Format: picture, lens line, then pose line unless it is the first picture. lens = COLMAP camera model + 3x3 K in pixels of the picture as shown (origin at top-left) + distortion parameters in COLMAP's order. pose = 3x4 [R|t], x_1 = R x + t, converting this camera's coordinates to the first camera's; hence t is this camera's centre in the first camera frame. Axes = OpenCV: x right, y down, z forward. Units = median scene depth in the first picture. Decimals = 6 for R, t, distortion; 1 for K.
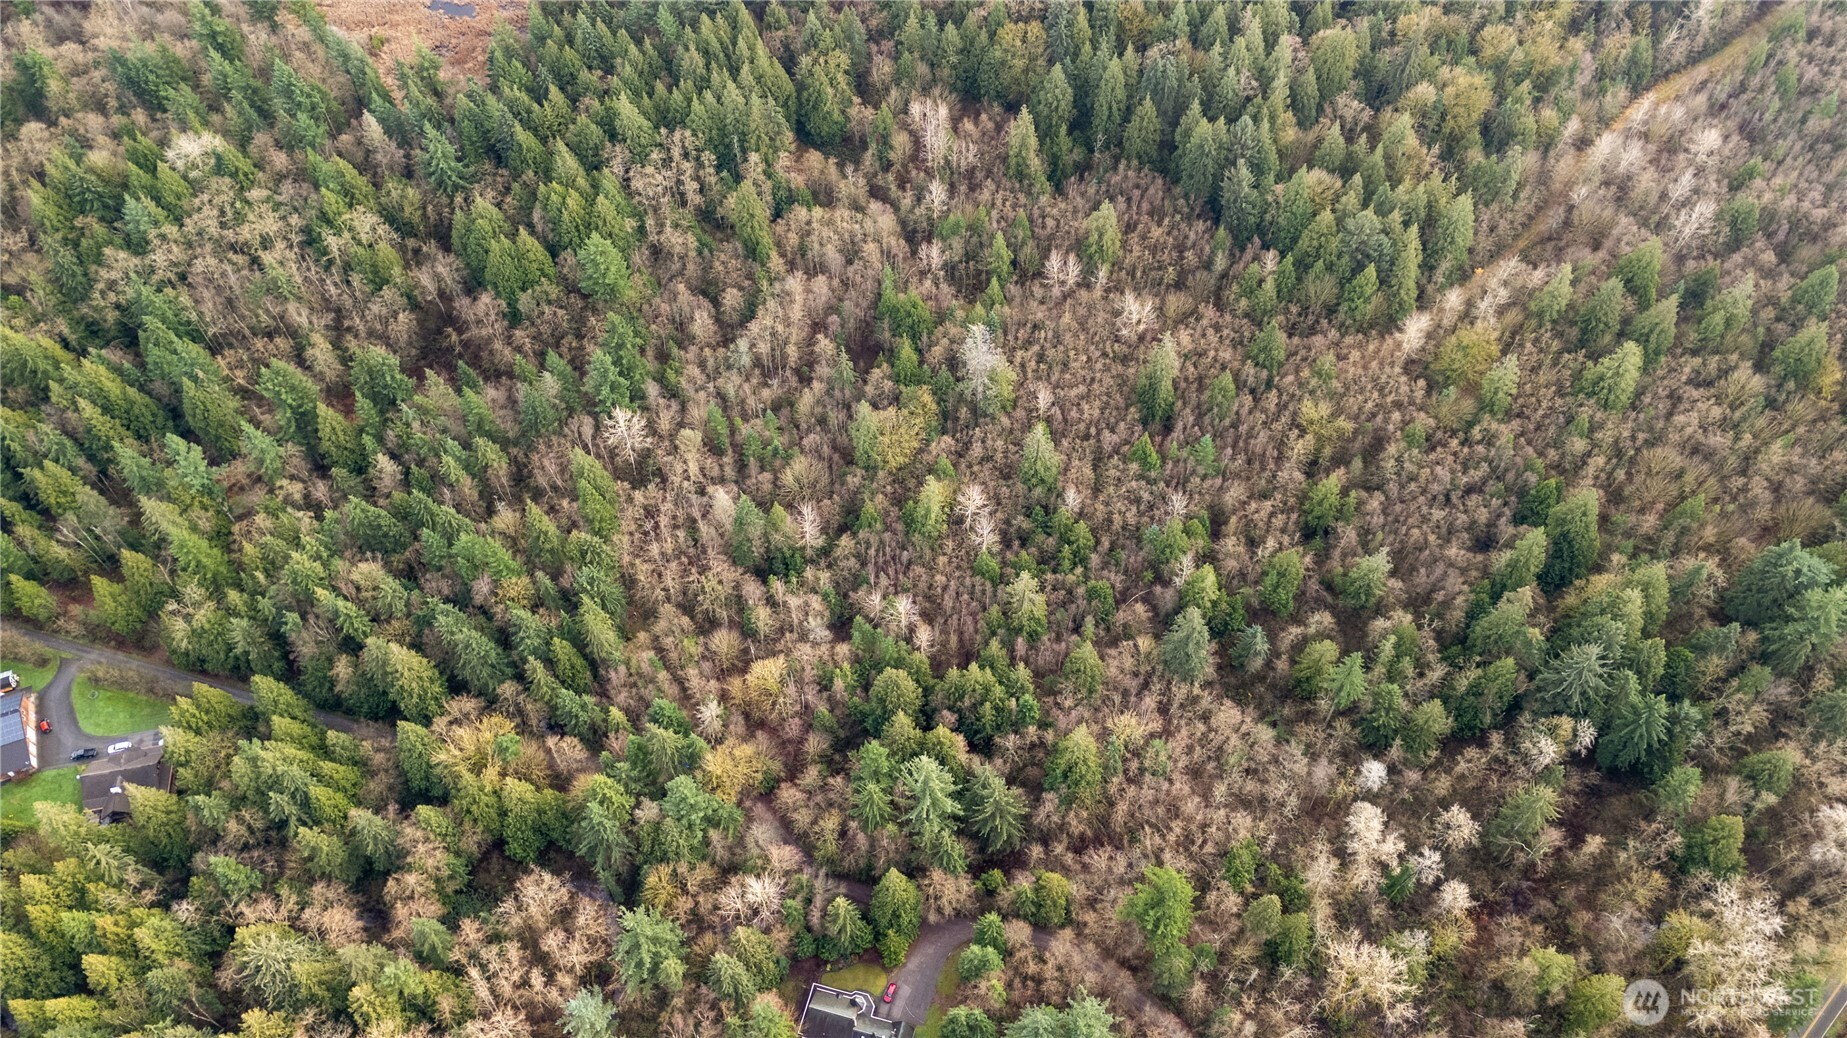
lens RADIAL K [[1286.9, 0, 926.7], [0, 1286.9, 555.7], [0, 0, 1]] dist [0.057693, -0.037576]
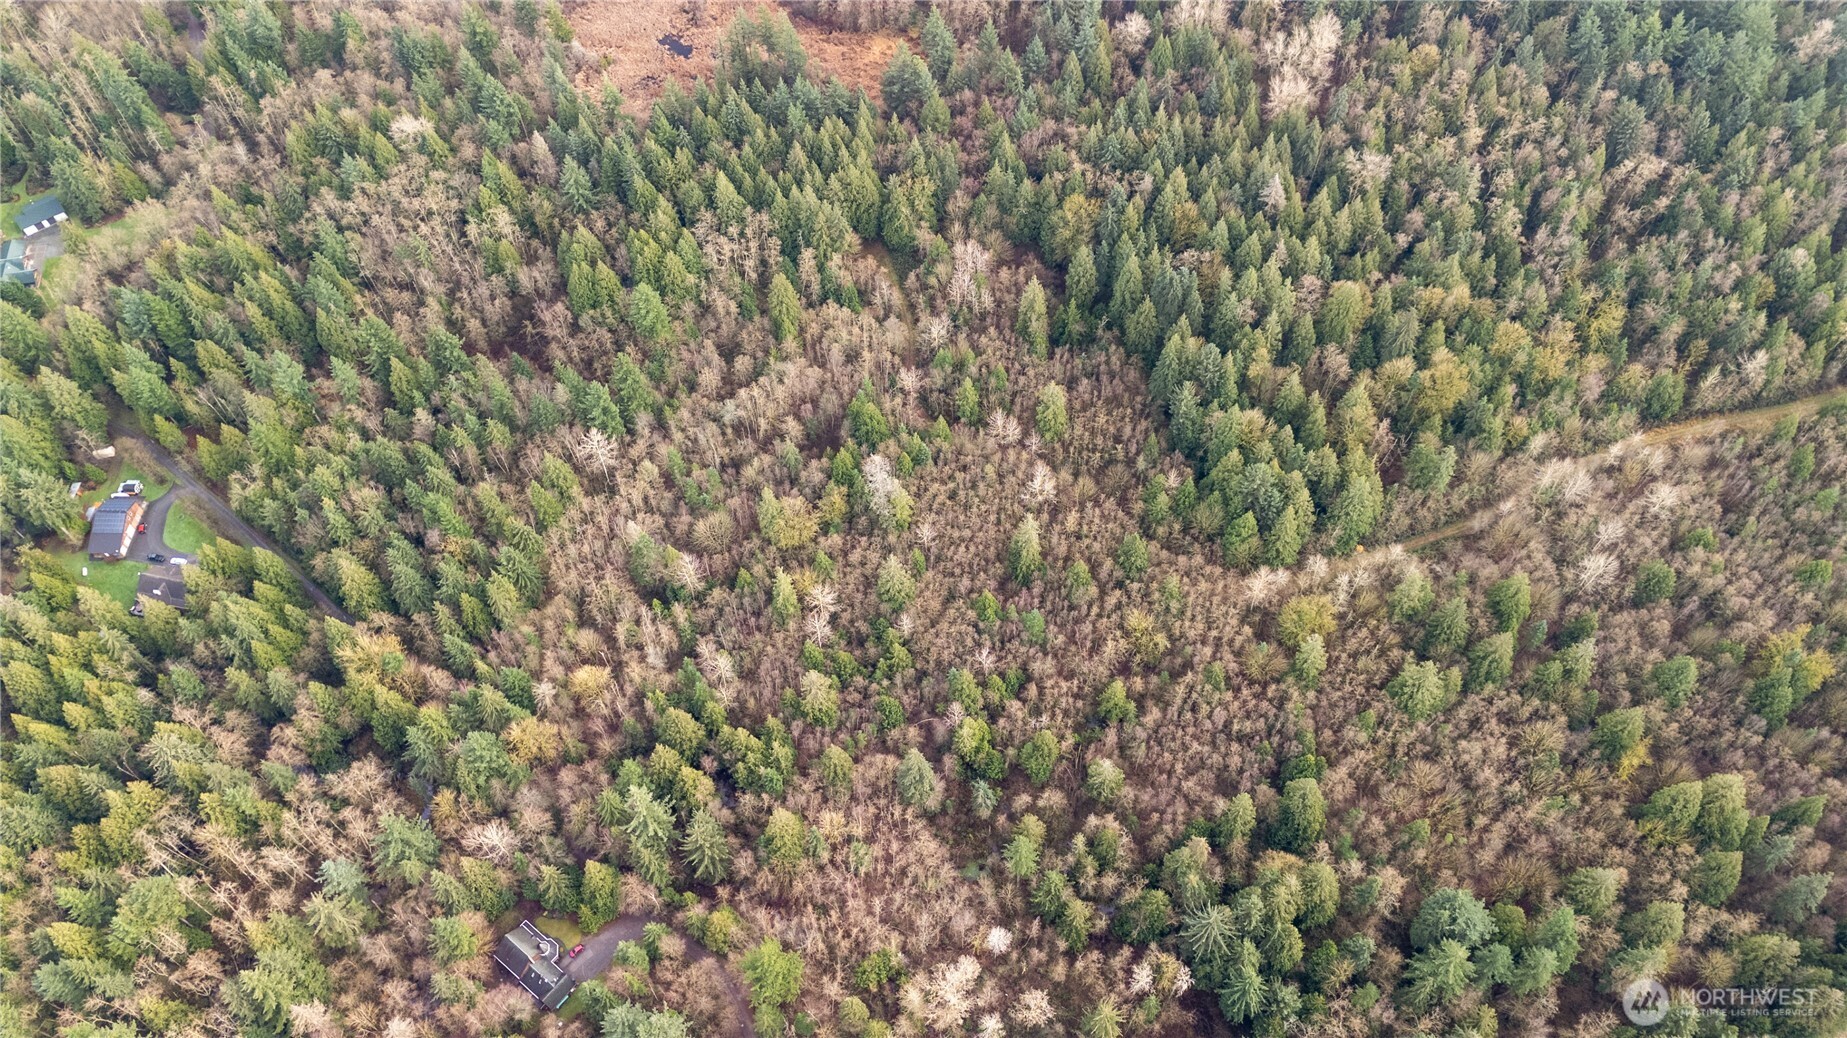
lens RADIAL K [[1286.9, 0, 926.7], [0, 1286.9, 555.7], [0, 0, 1]] dist [0.057693, -0.037576]
pose [[0.919411, 0.327737, -0.217422, 0.381024], [-0.322818, 0.944632, 0.058817, -0.184949], [0.224660, 0.016111, 0.974304, -0.142130]]
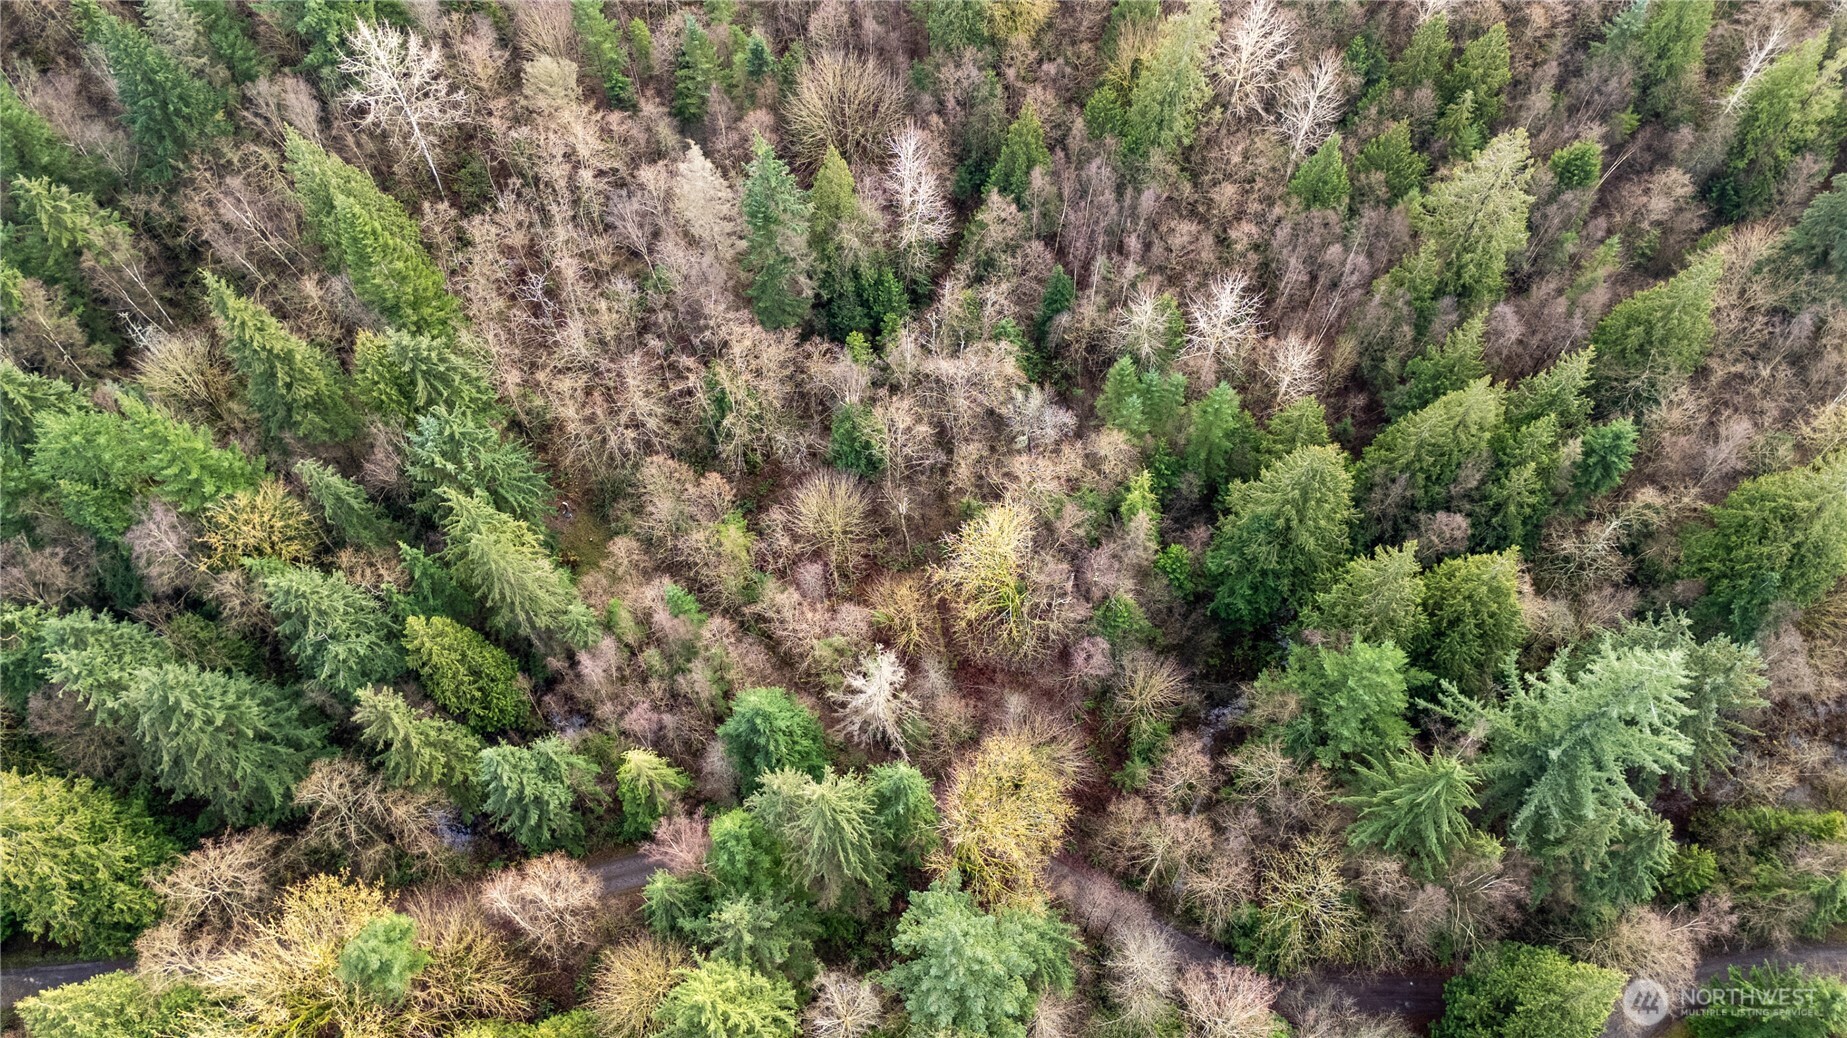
lens RADIAL K [[1286.9, 0, 926.7], [0, 1286.9, 555.7], [0, 0, 1]] dist [0.057693, -0.037576]
pose [[0.950952, -0.278800, 0.134017, -0.180885], [0.255902, 0.952424, 0.165540, 0.021737], [-0.173794, -0.123125, 0.977055, 0.579678]]
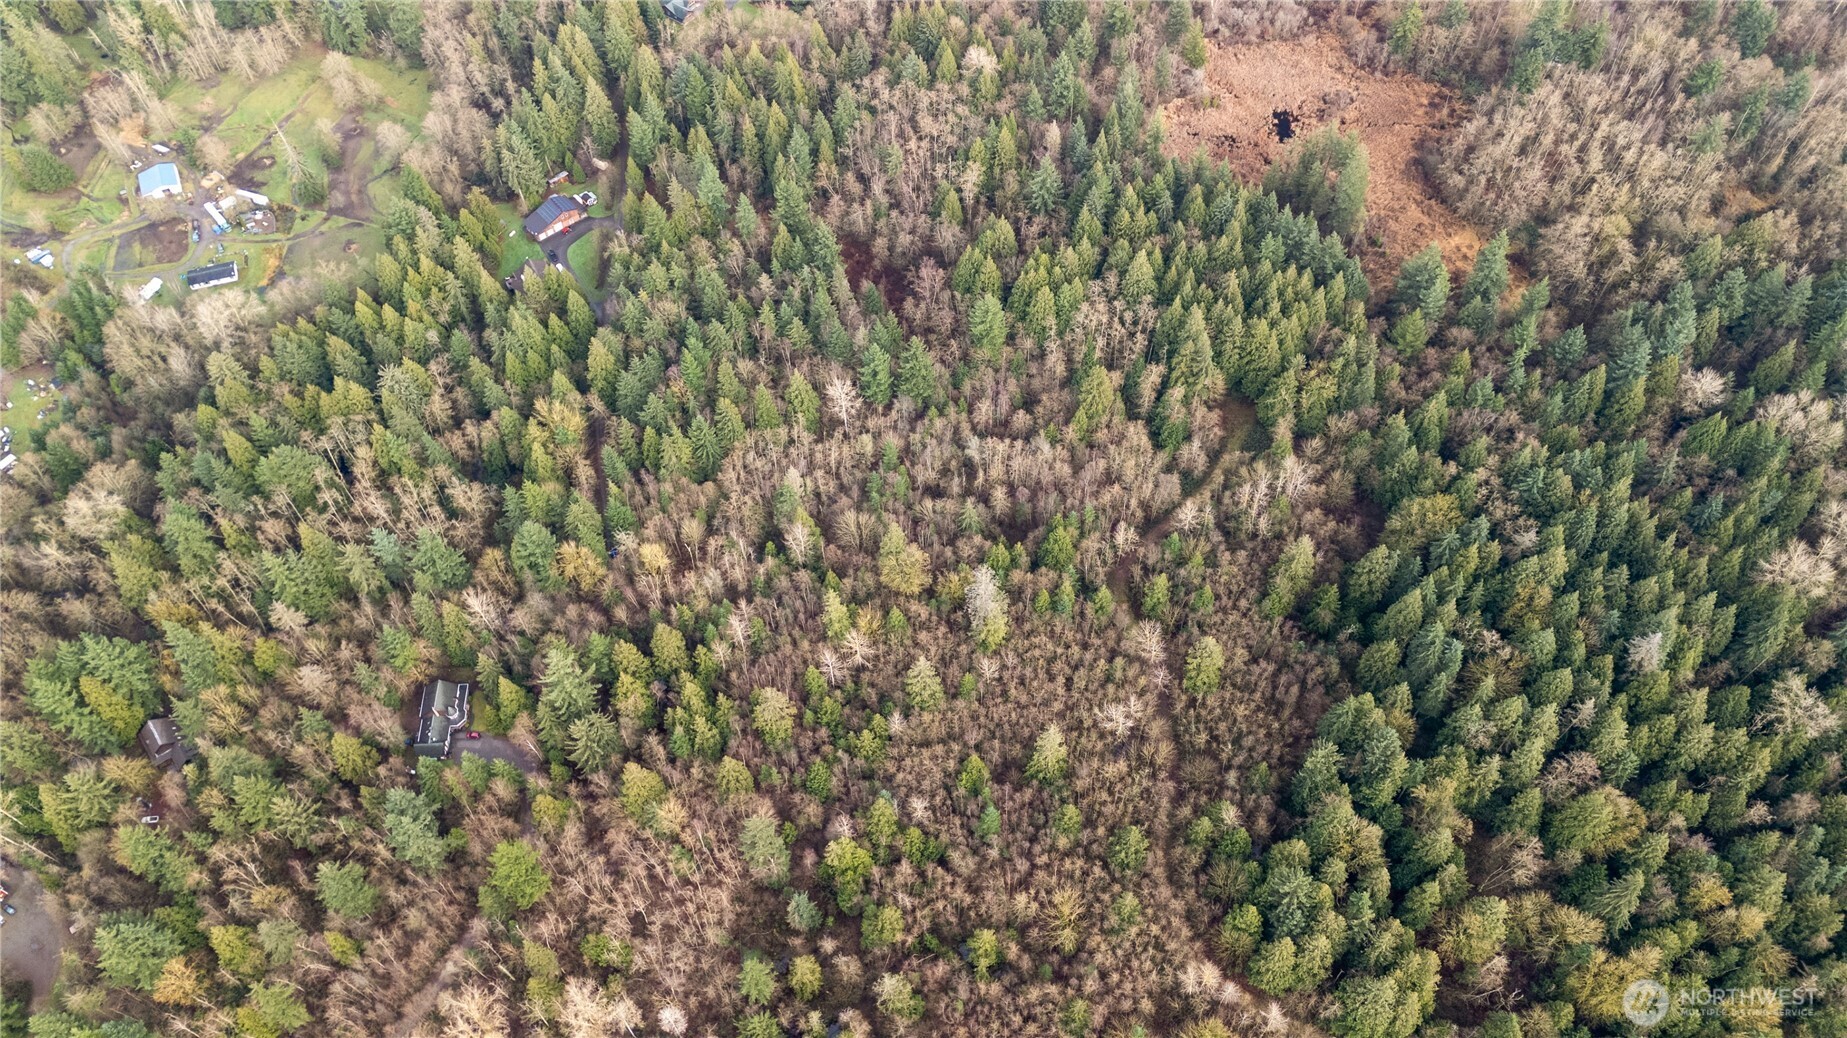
lens RADIAL K [[1286.9, 0, 926.7], [0, 1286.9, 555.7], [0, 0, 1]] dist [0.057693, -0.037576]
pose [[0.315458, 0.798389, -0.512895, 0.603275], [-0.779719, 0.526139, 0.339435, -0.542271], [0.540855, 0.292836, 0.788494, 0.094361]]
